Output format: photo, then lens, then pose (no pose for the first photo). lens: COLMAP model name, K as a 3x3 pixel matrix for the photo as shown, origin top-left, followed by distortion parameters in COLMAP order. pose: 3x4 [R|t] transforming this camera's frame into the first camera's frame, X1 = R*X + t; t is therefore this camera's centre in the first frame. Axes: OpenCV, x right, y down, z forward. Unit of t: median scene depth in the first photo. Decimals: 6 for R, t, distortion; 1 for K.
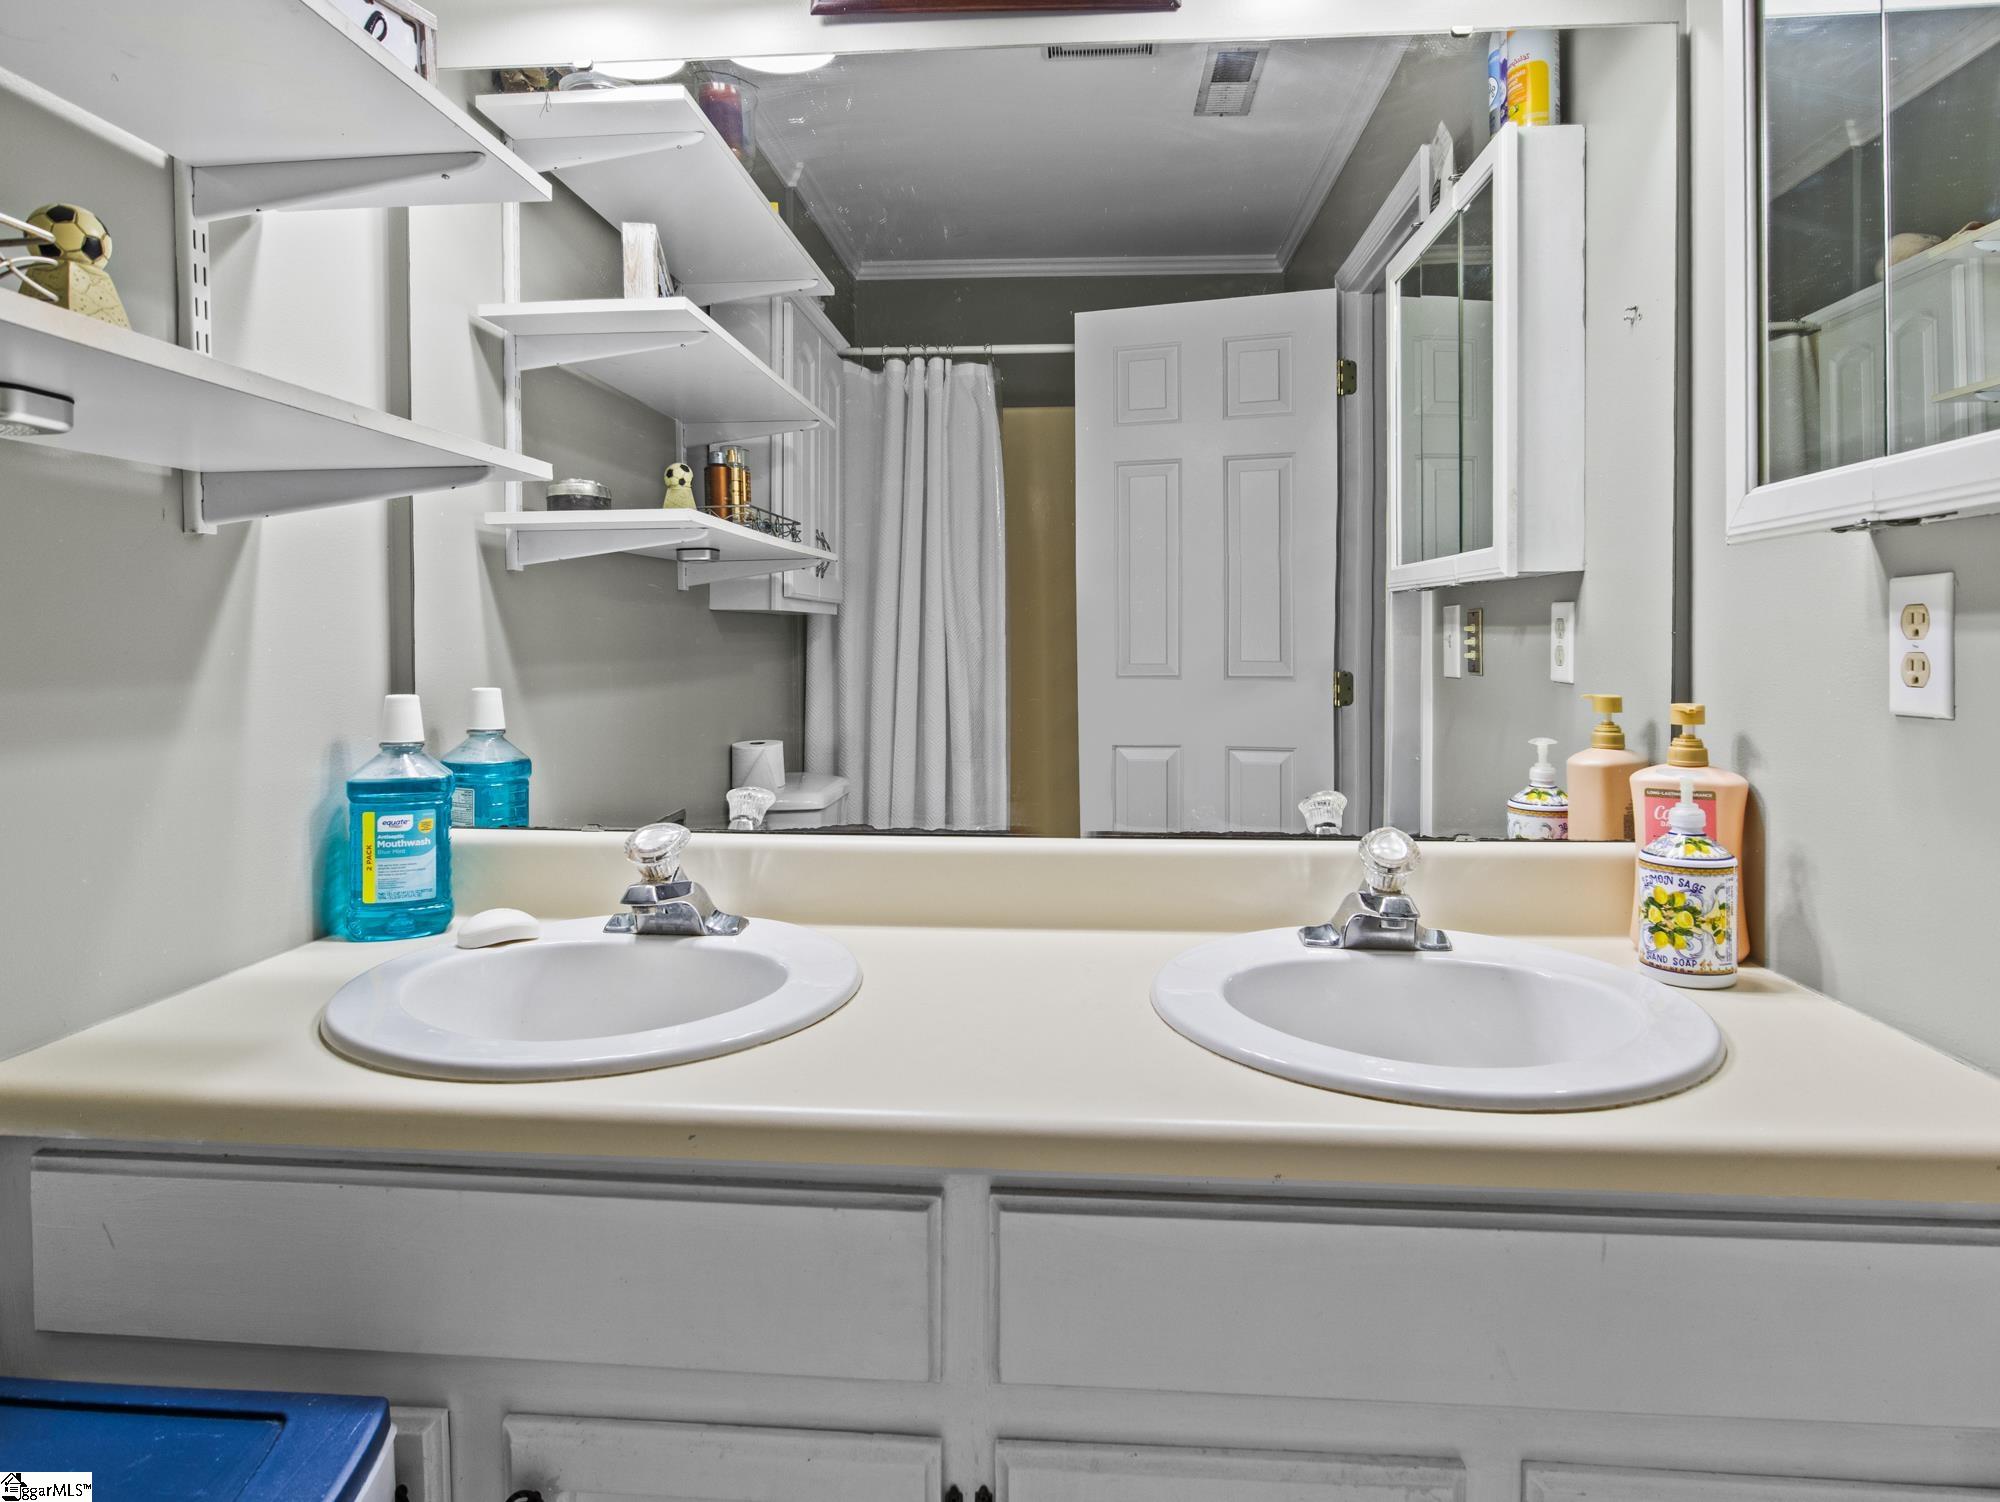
lens RADIAL K [[1113.2, 0, 883.9], [0, 1113.2, 663.0], [0, 0, 1]] dist [-0.004953, 0.001424]
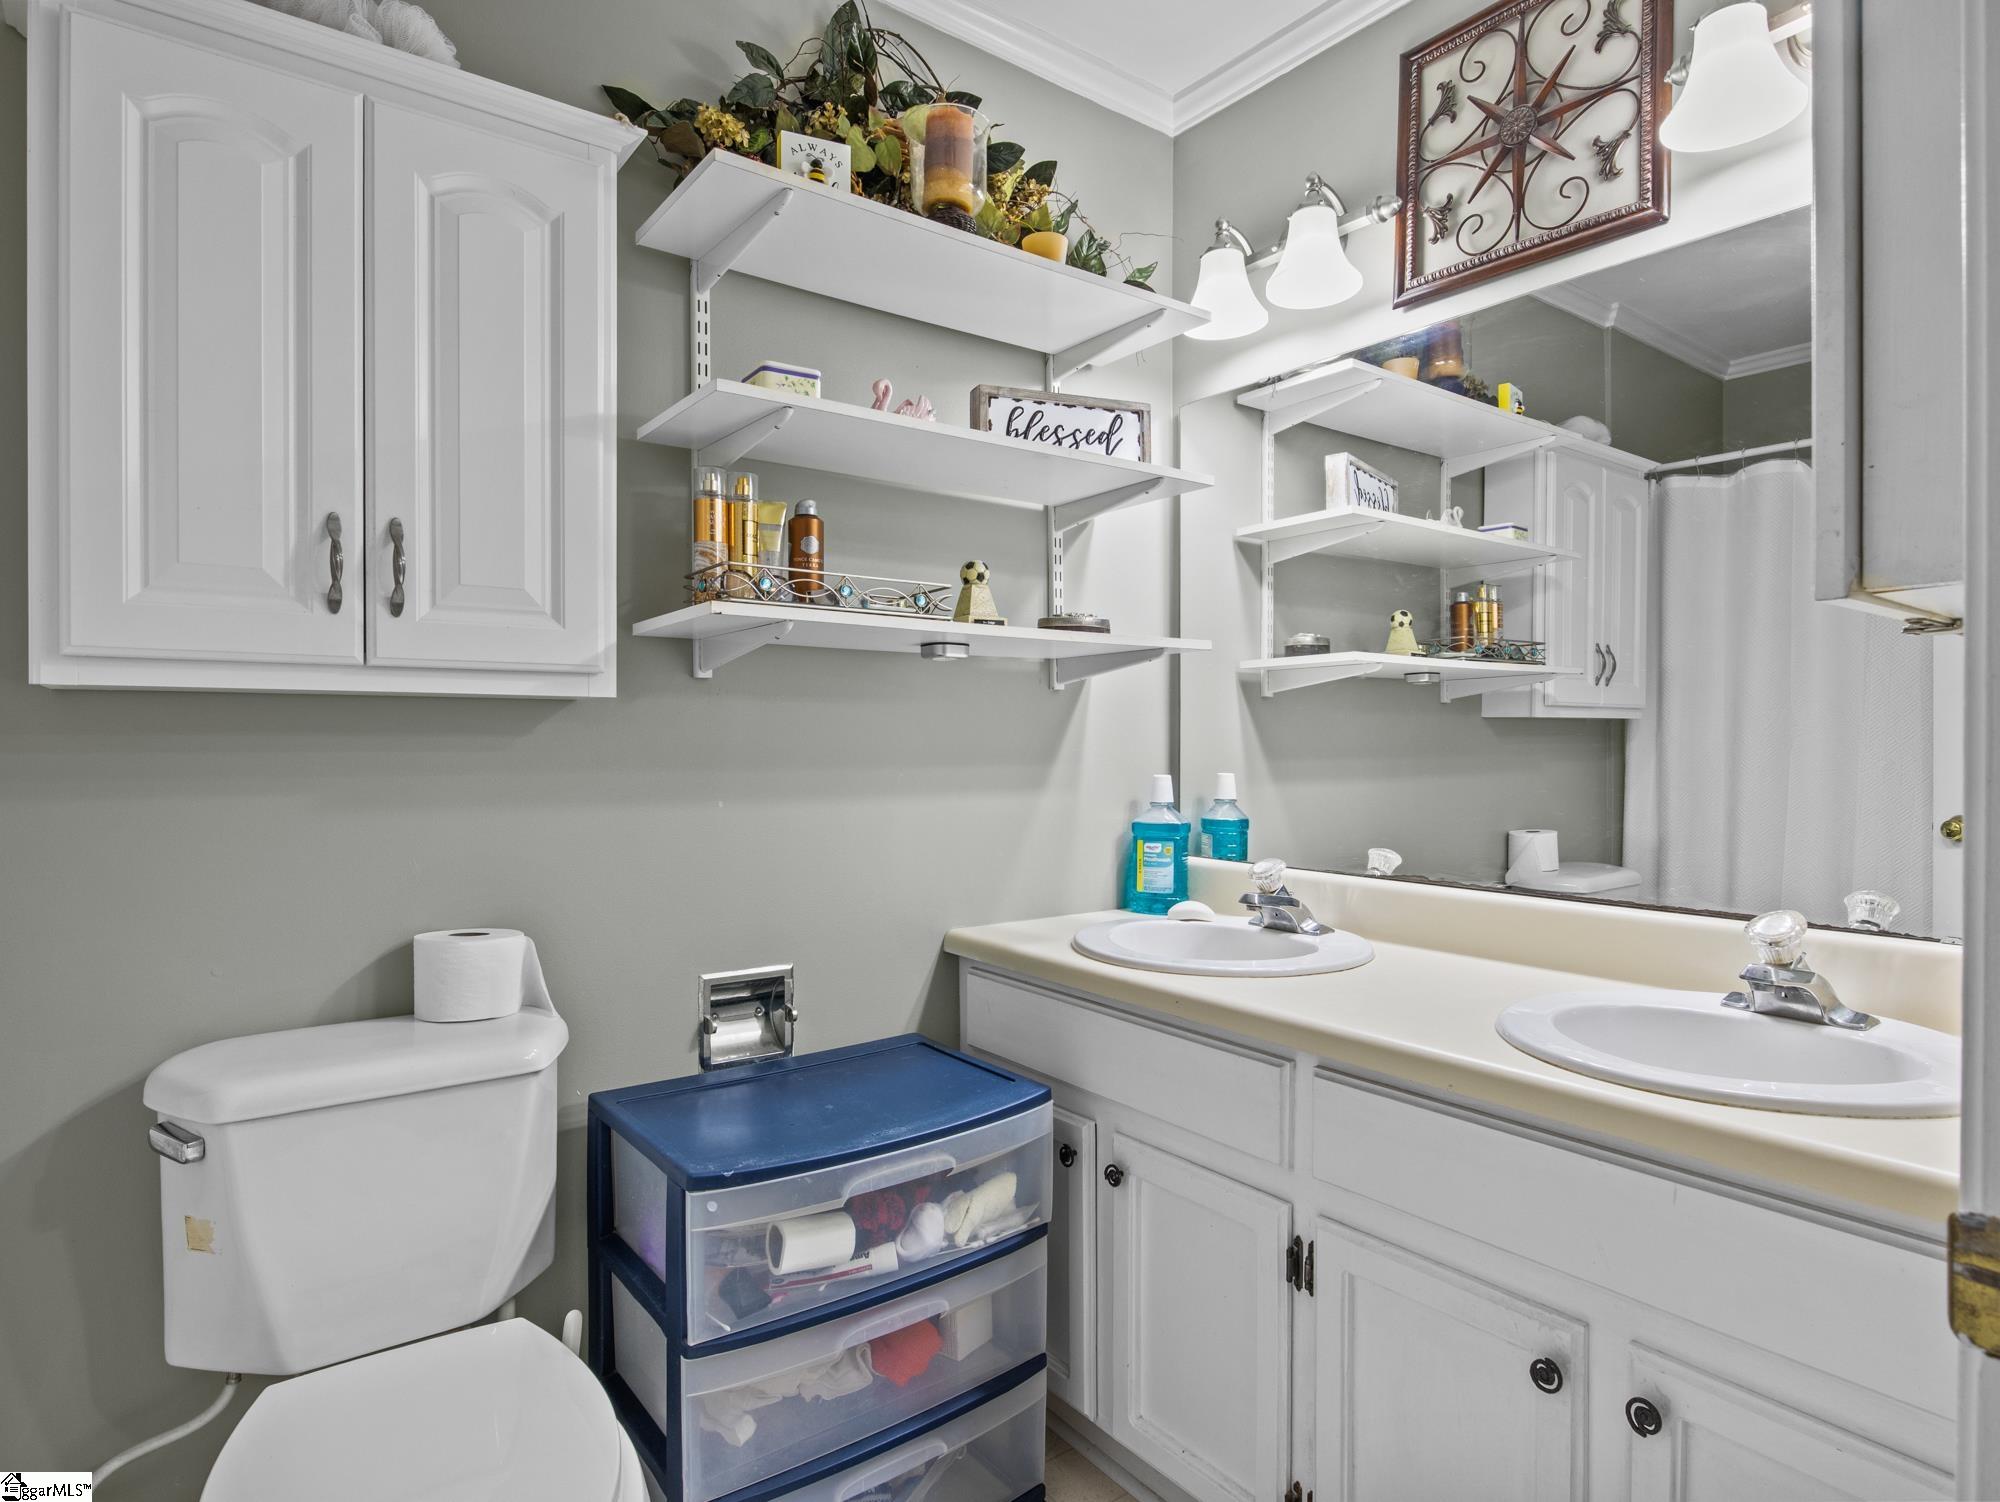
lens RADIAL K [[1113.2, 0, 992.3], [0, 1113.2, 756.4], [0, 0, 1]] dist [-0.004953, 0.001424]
pose [[0.655252, 0.012670, -0.755304, 0.696421], [-0.015470, 0.999875, 0.003351, -0.001921], [0.755252, 0.009489, 0.655366, -0.333394]]
